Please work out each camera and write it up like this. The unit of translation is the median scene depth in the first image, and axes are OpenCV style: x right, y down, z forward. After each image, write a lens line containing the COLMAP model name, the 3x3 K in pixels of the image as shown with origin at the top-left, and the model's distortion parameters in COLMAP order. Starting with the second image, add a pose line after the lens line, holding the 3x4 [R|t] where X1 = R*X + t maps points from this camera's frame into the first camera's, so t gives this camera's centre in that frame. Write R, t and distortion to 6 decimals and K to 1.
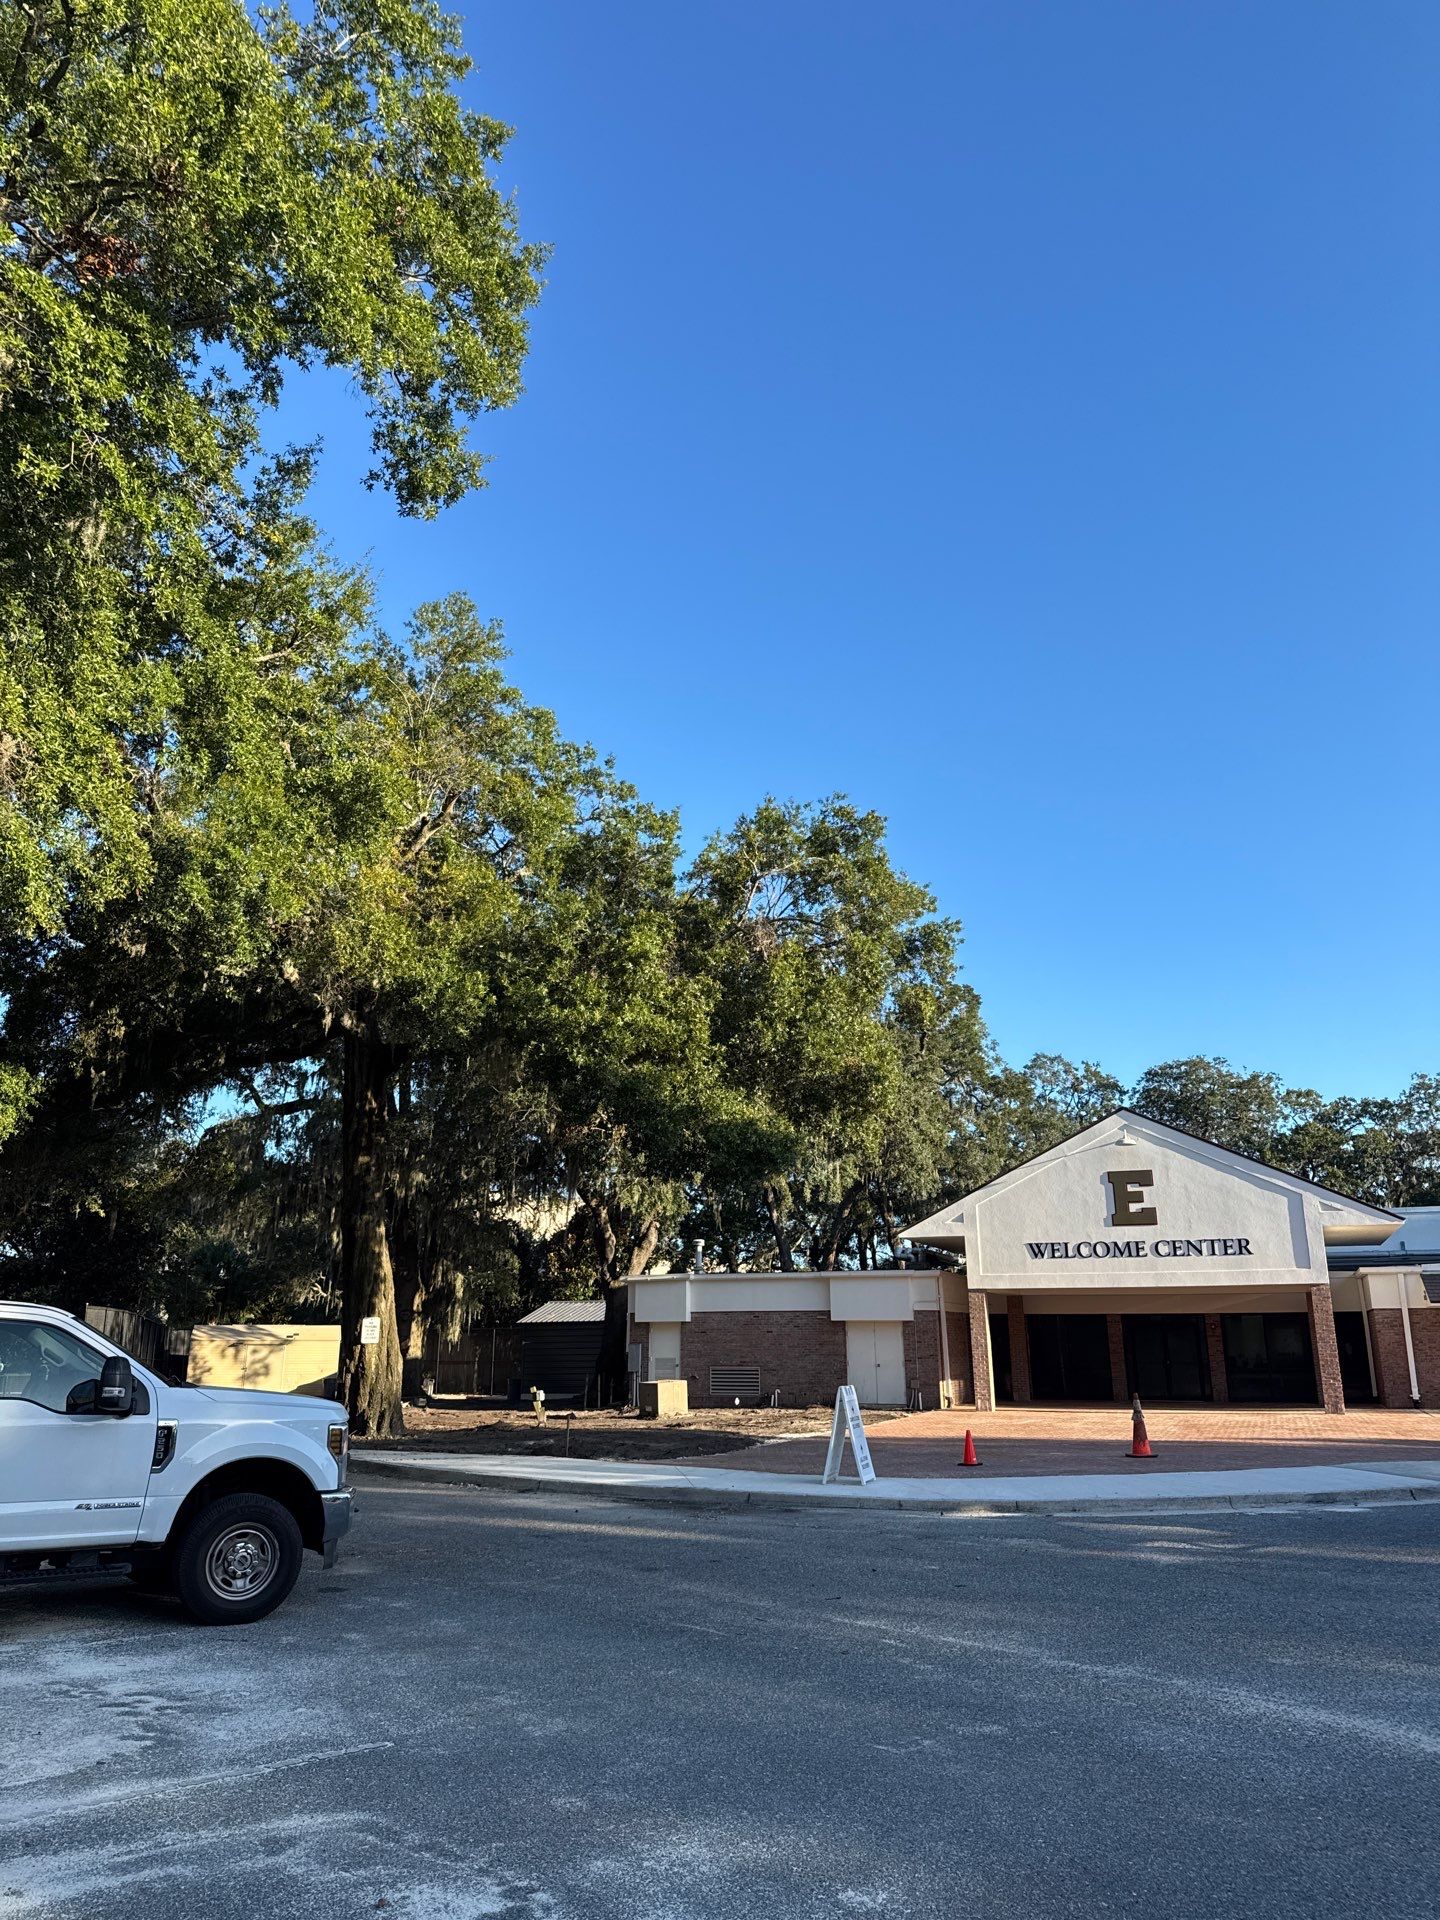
lens RADIAL K [[1339.6, 0, 719.9], [0, 1339.6, 955.8], [0, 0, 1]] dist [0.084839, -0.106263]
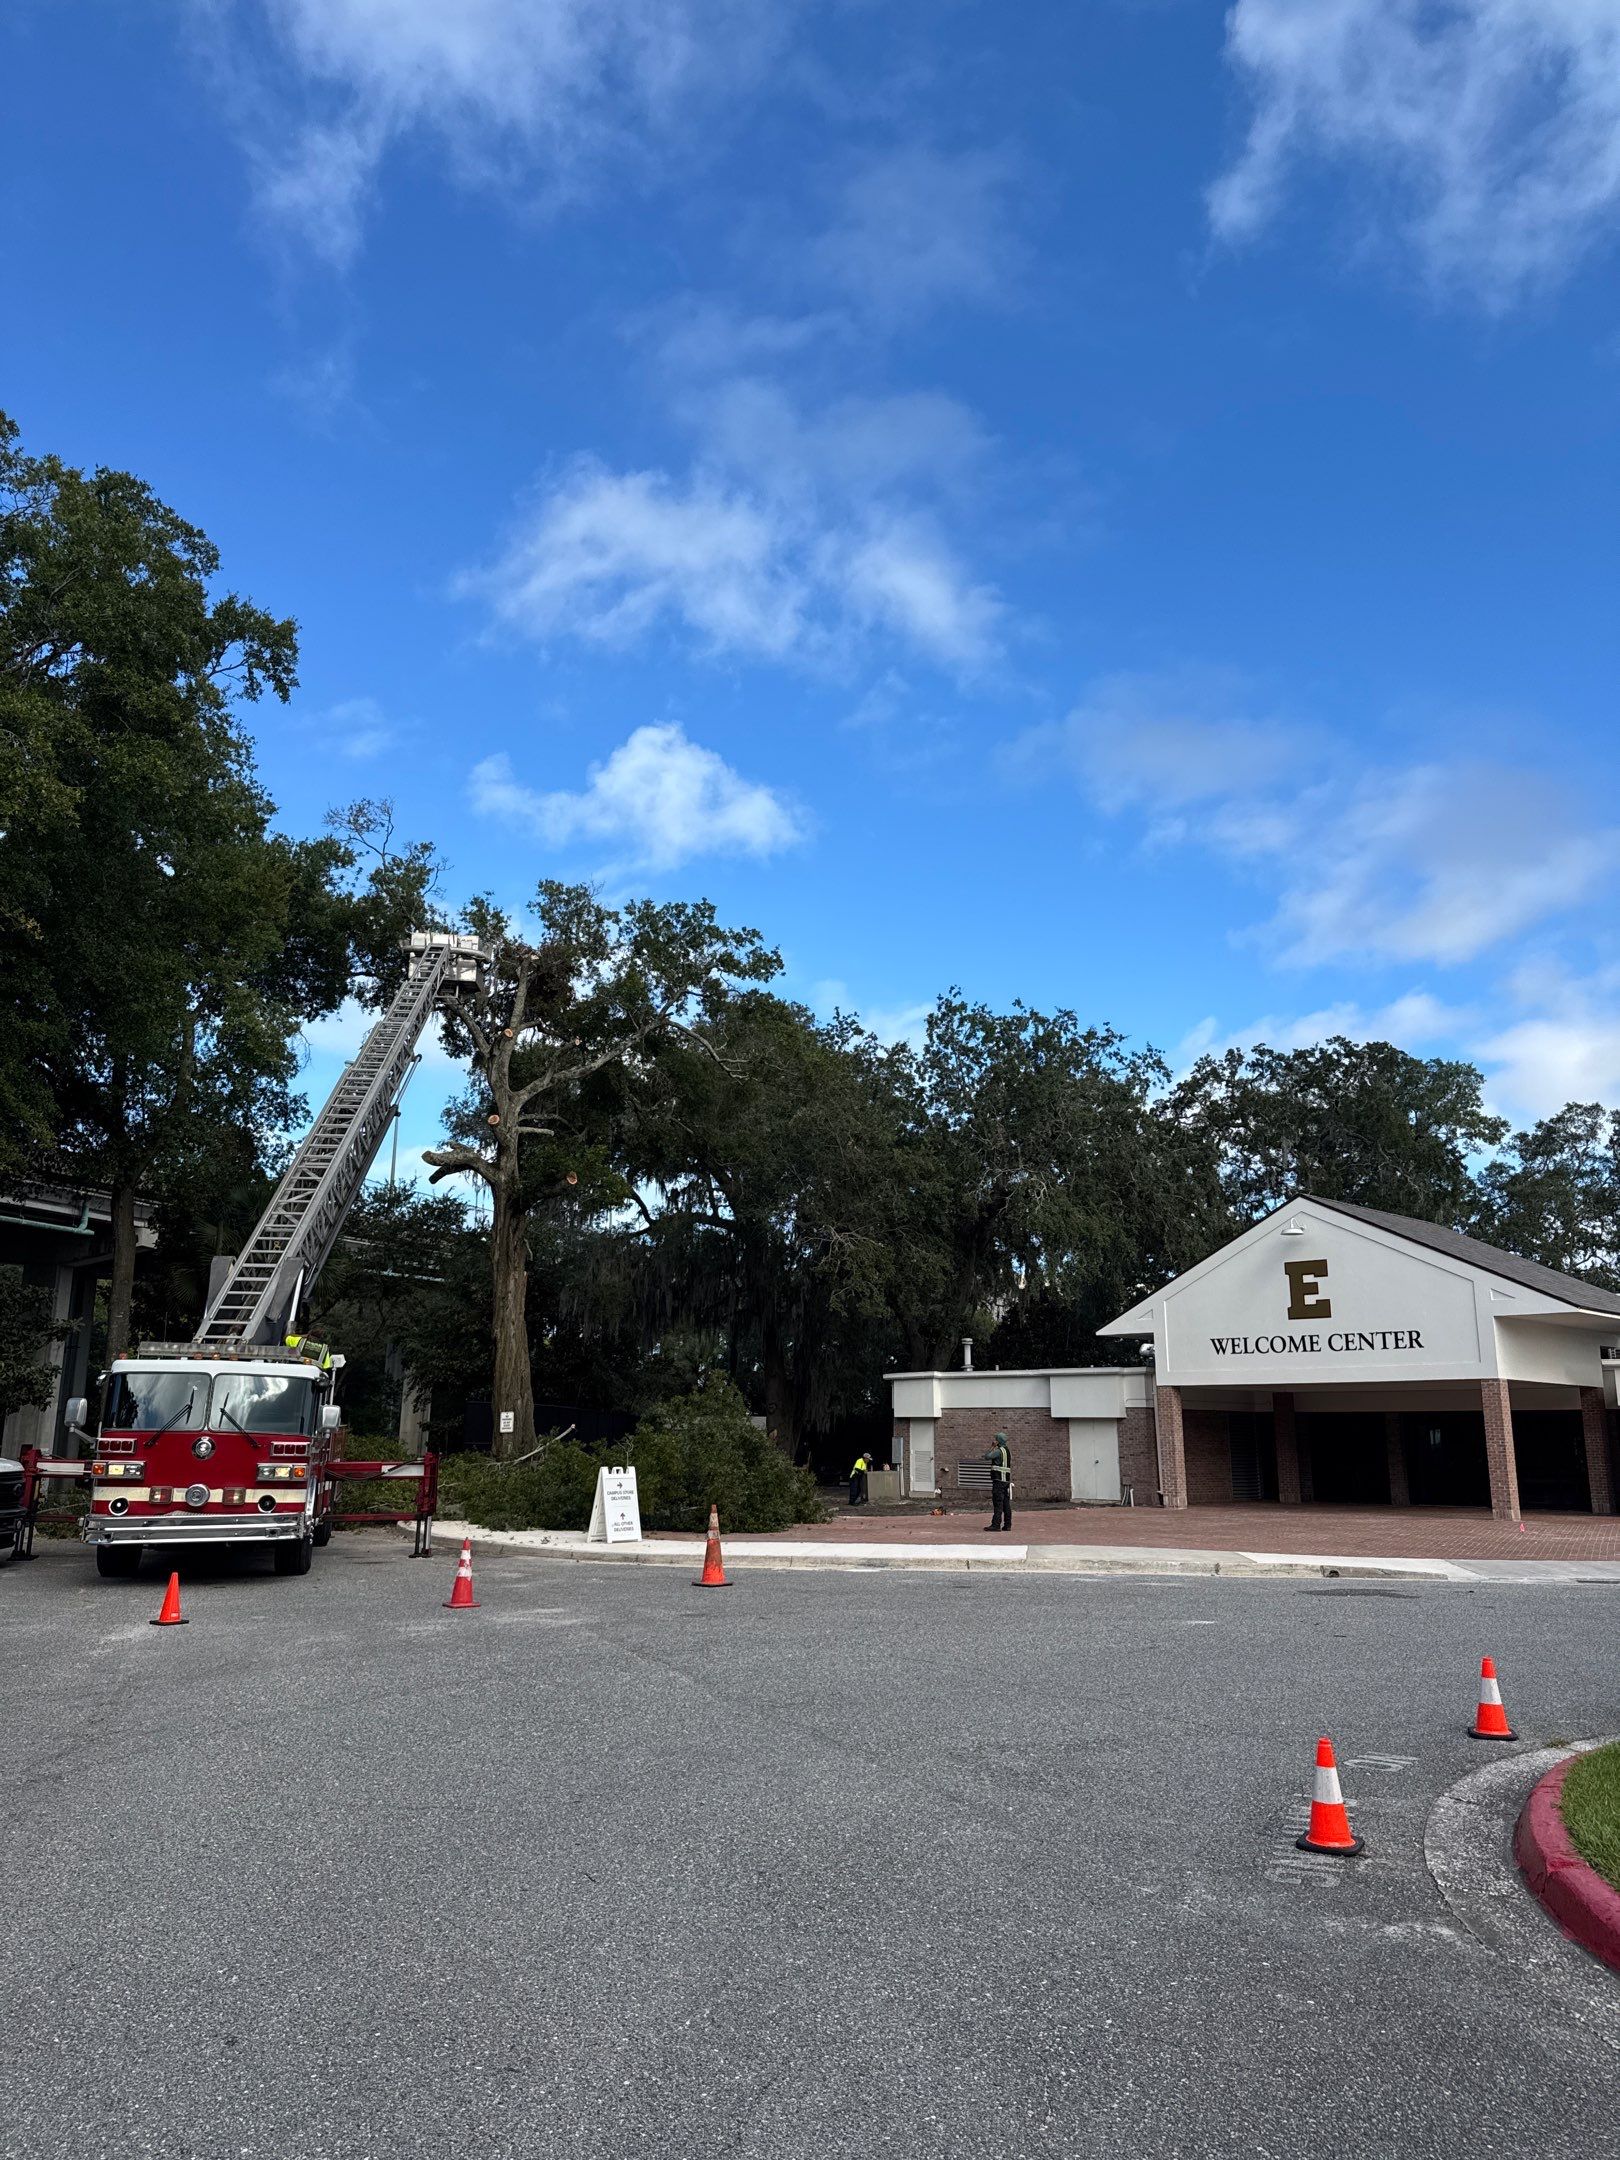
lens RADIAL K [[1507.1, 0, 810.0], [0, 1507.1, 1093.1], [0, 0, 1]] dist [0.084839, -0.106263]
pose [[0.908028, -0.083766, -0.410450, 0.432613], [0.106179, 0.993830, 0.032072, -0.027715], [0.405230, -0.072703, 0.911319, -0.095645]]
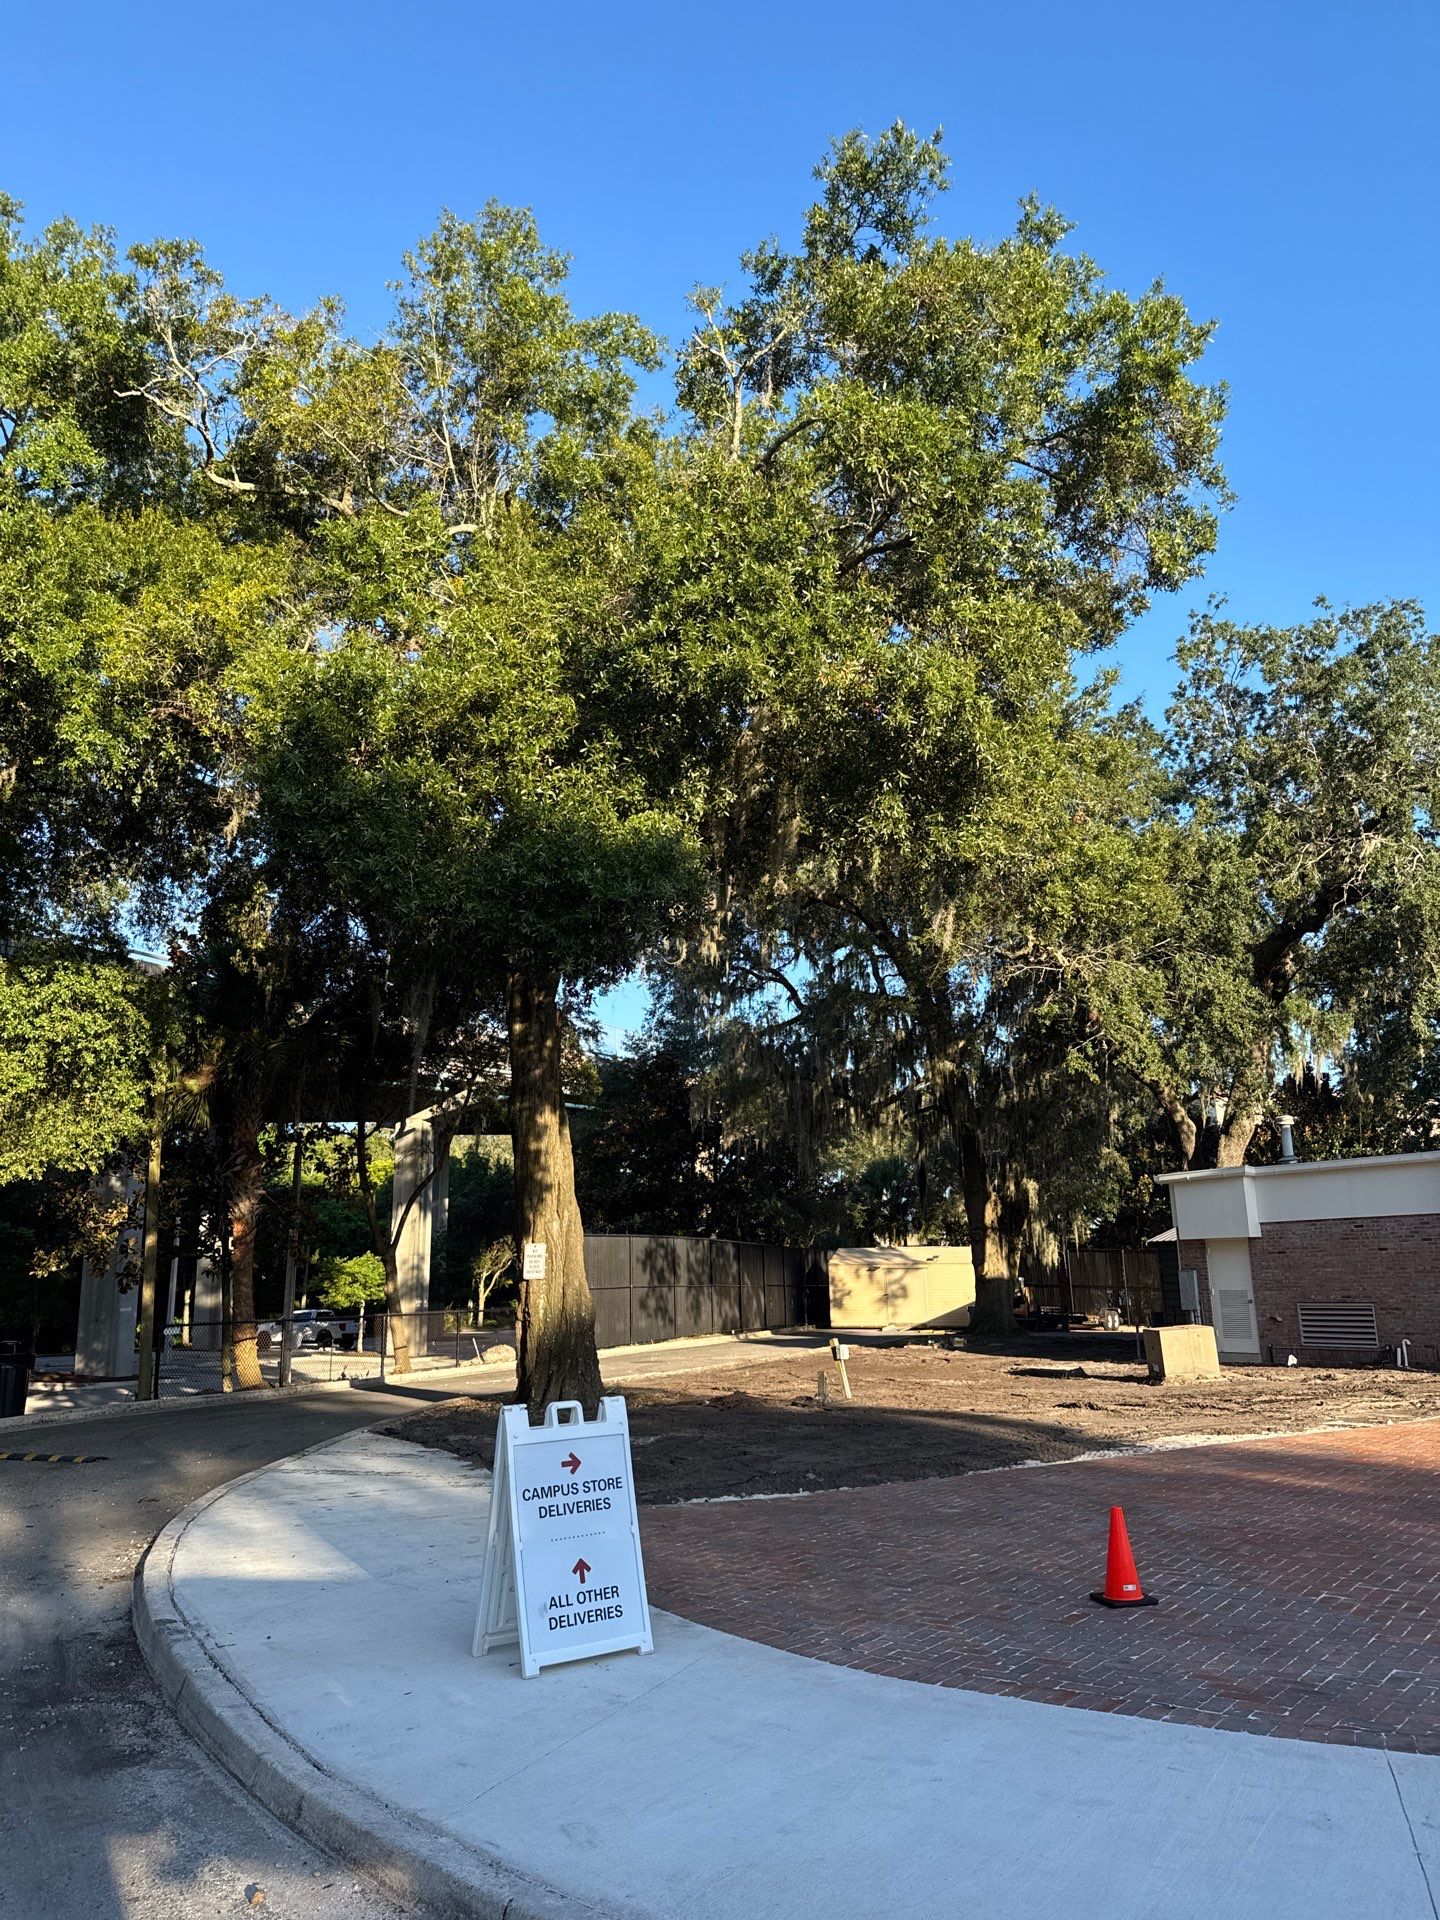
lens RADIAL K [[1339.6, 0, 709.9], [0, 1339.6, 959.9], [0, 0, 1]] dist [0.084839, -0.106263]
pose [[0.803406, -0.149392, -0.576386, 0.184977], [0.182968, 0.983119, 0.000222, 0.100278], [0.566623, -0.105639, 0.817177, 0.358695]]
